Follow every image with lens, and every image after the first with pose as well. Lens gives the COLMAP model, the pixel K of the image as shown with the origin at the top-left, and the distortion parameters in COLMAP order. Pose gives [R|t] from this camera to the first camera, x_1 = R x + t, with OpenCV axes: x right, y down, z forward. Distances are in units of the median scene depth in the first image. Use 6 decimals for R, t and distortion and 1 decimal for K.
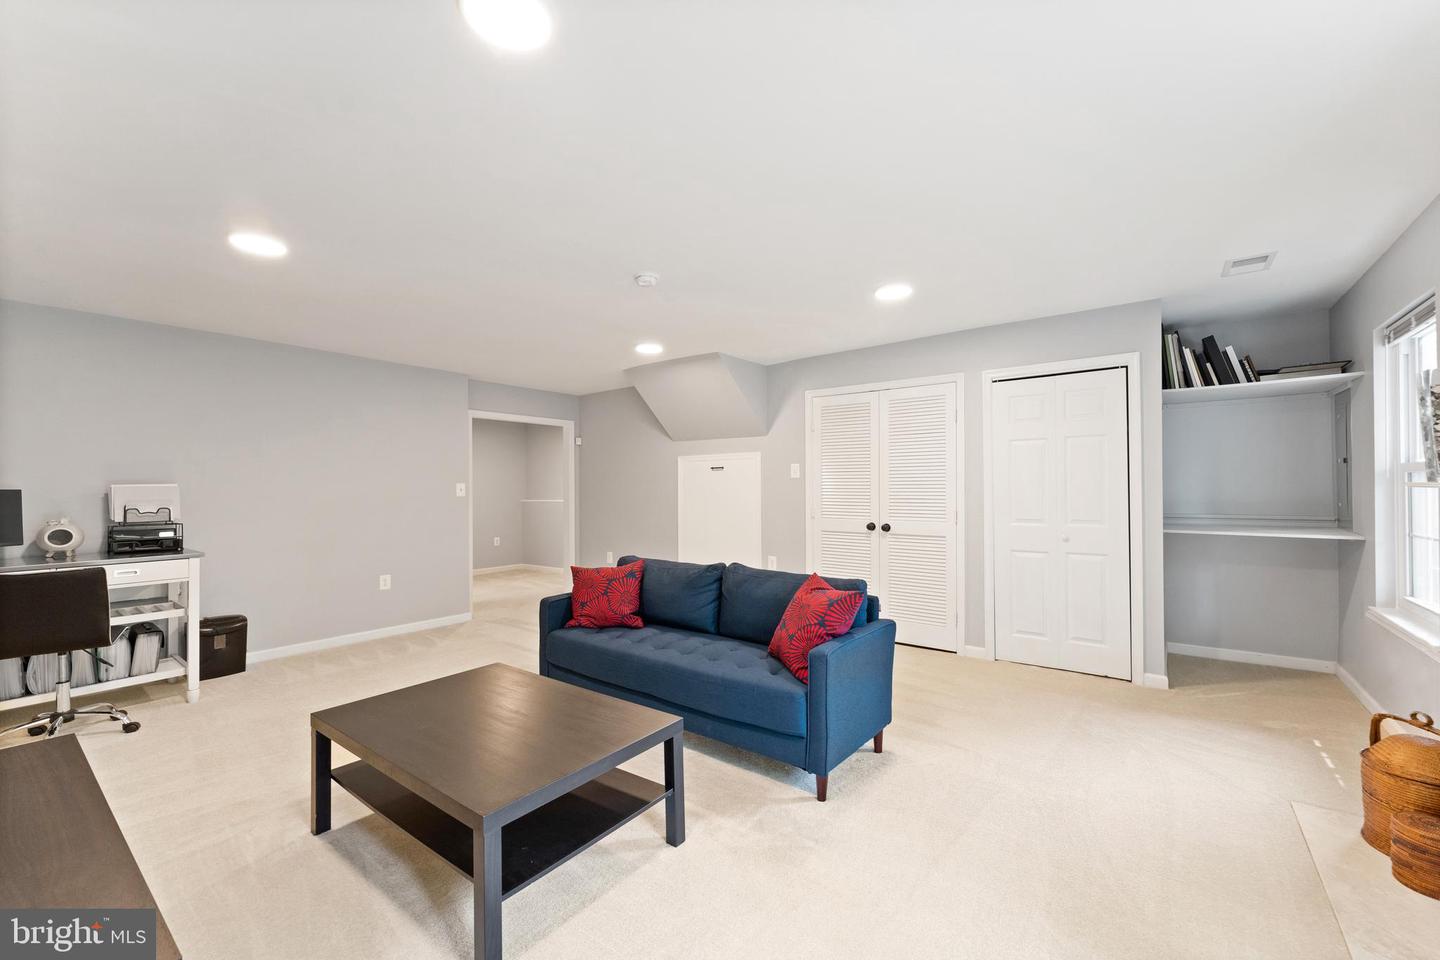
lens RADIAL K [[586.7, 0, 720.5], [0, 586.7, 486.7], [0, 0, 1]] dist [0.006347, -0.000566]
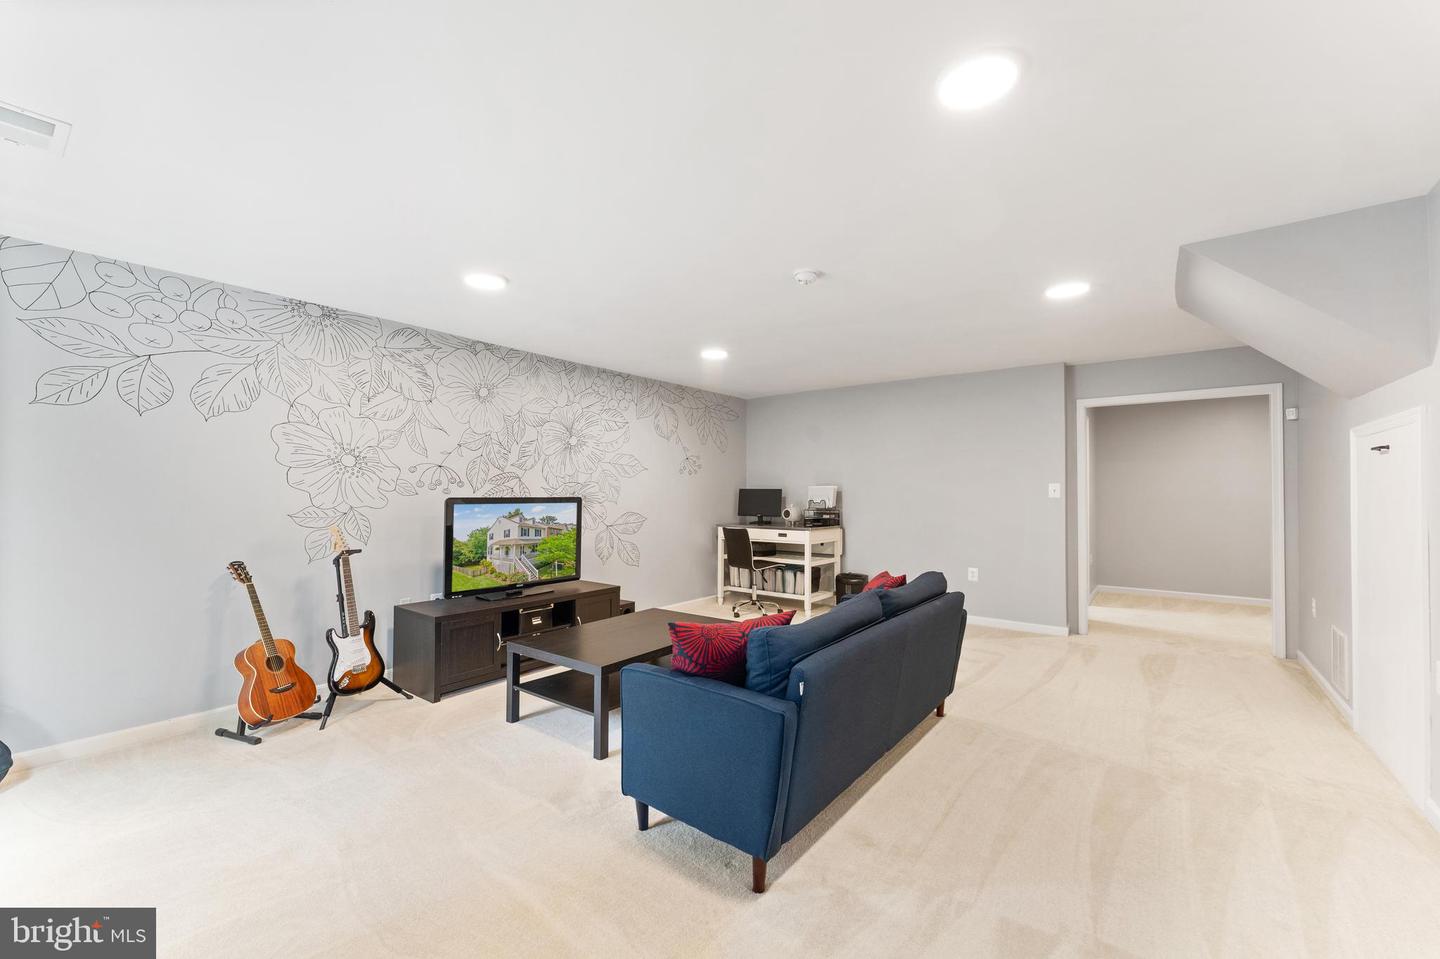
lens RADIAL K [[586.7, 0, 716.3], [0, 586.7, 487.6], [0, 0, 1]] dist [0.006347, -0.000566]
pose [[-0.009958, 0.002508, -0.999947, 0.541397], [0.003895, 0.999989, 0.002470, -0.004203], [0.999943, -0.003870, -0.009967, 0.543216]]
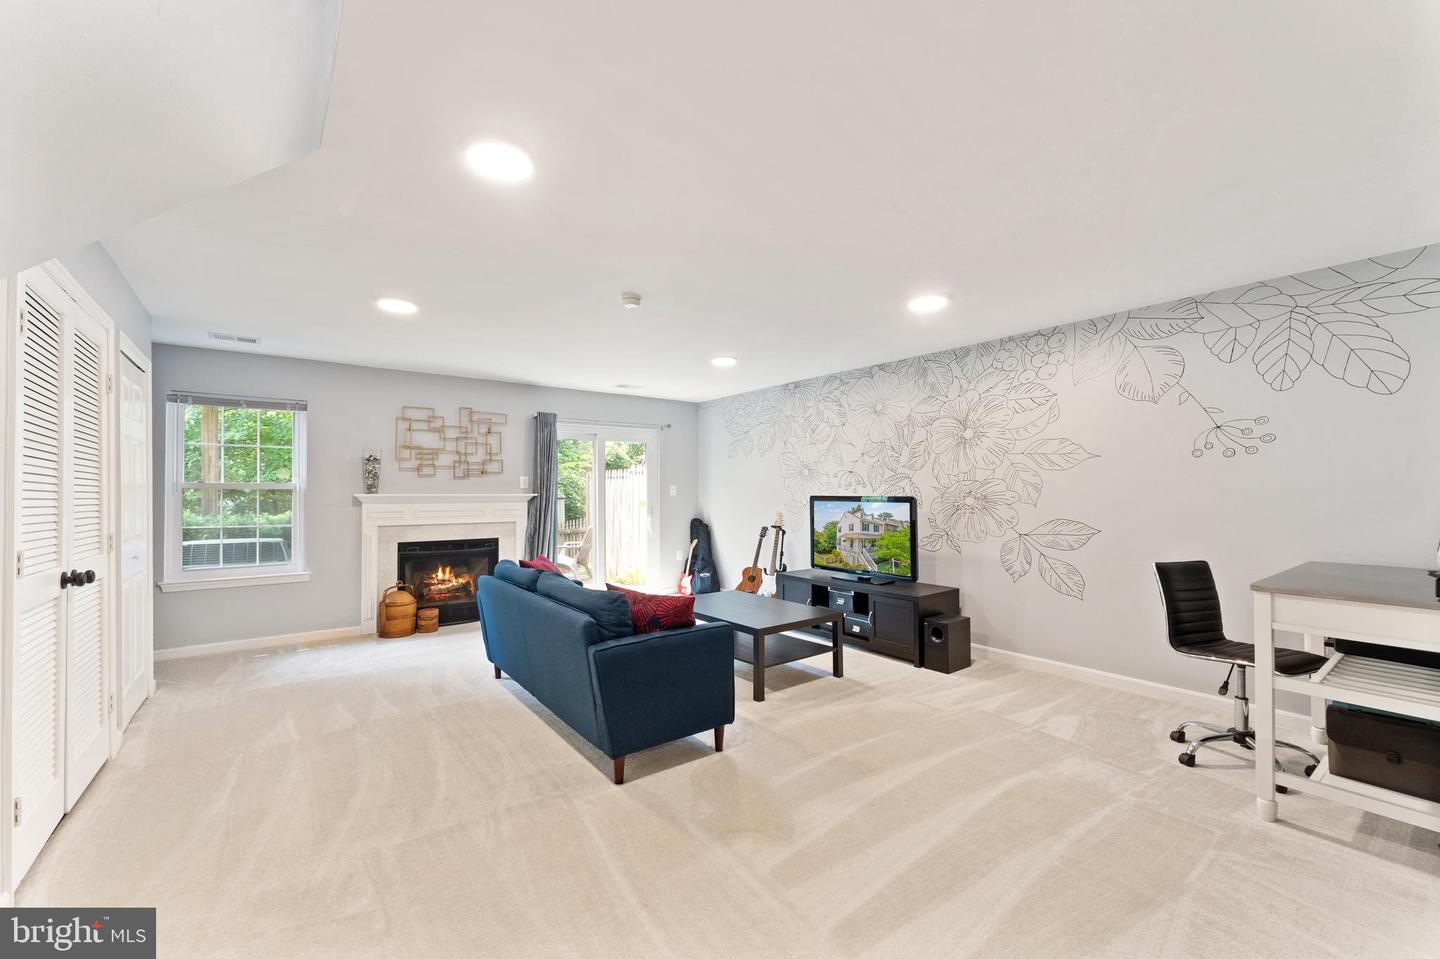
lens RADIAL K [[586.7, 0, 721.2], [0, 586.7, 484.6], [0, 0, 1]] dist [0.006347, -0.000566]
pose [[-0.963640, 0.017476, 0.266633, -0.372371], [0.012908, 0.999739, -0.018875, 0.007595], [-0.266893, -0.014747, -0.963613, 1.282757]]
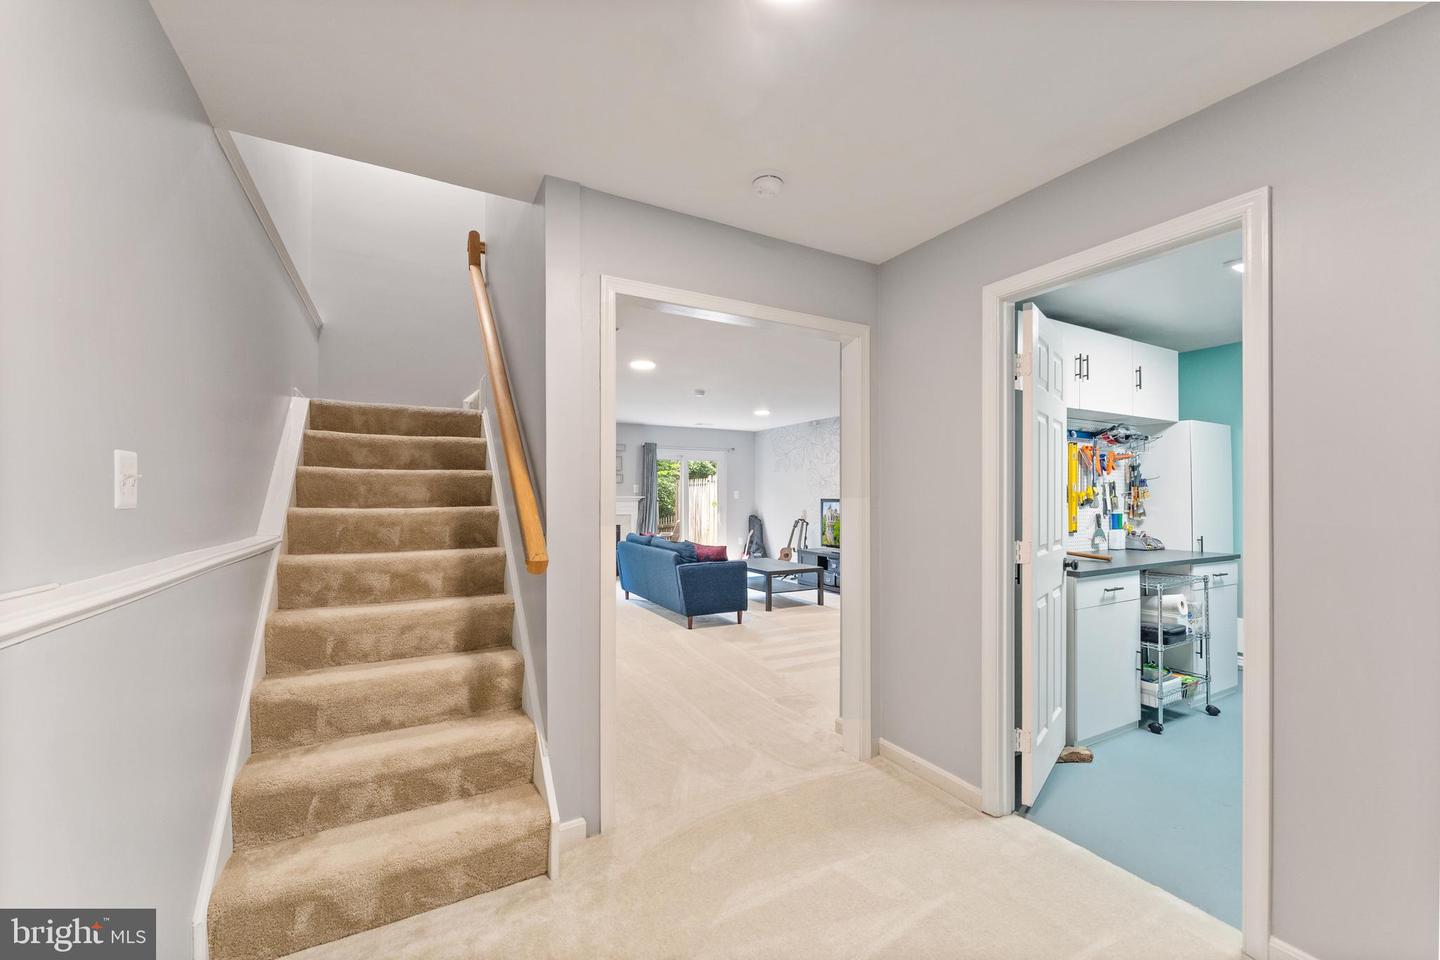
lens RADIAL K [[586.7, 0, 720.9], [0, 586.7, 489.7], [0, 0, 1]] dist [0.006347, -0.000566]
pose [[-0.913174, 0.013703, 0.407339, -0.659291], [0.006392, 0.999793, -0.019304, 0.014637], [-0.407519, -0.015024, -0.913073, 1.811257]]
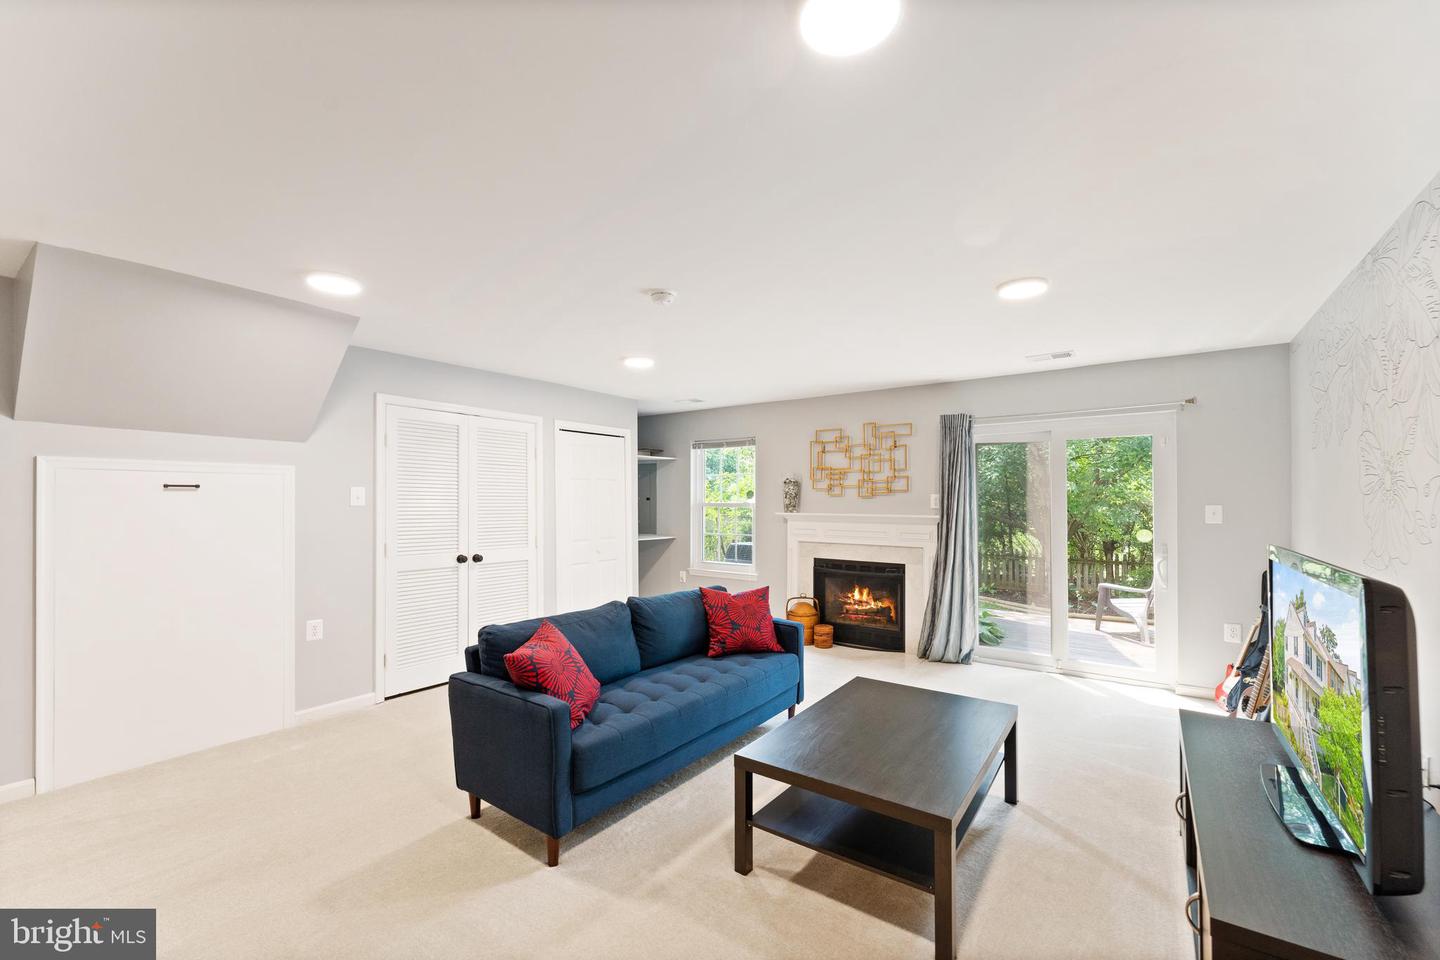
lens RADIAL K [[586.7, 0, 725.0], [0, 586.7, 501.4], [0, 0, 1]] dist [0.006347, -0.000566]
pose [[-0.026719, 0.007505, 0.999615, -0.670921], [-0.002504, 0.999968, -0.007575, -0.017197], [-0.999640, -0.002706, -0.026699, 0.594589]]
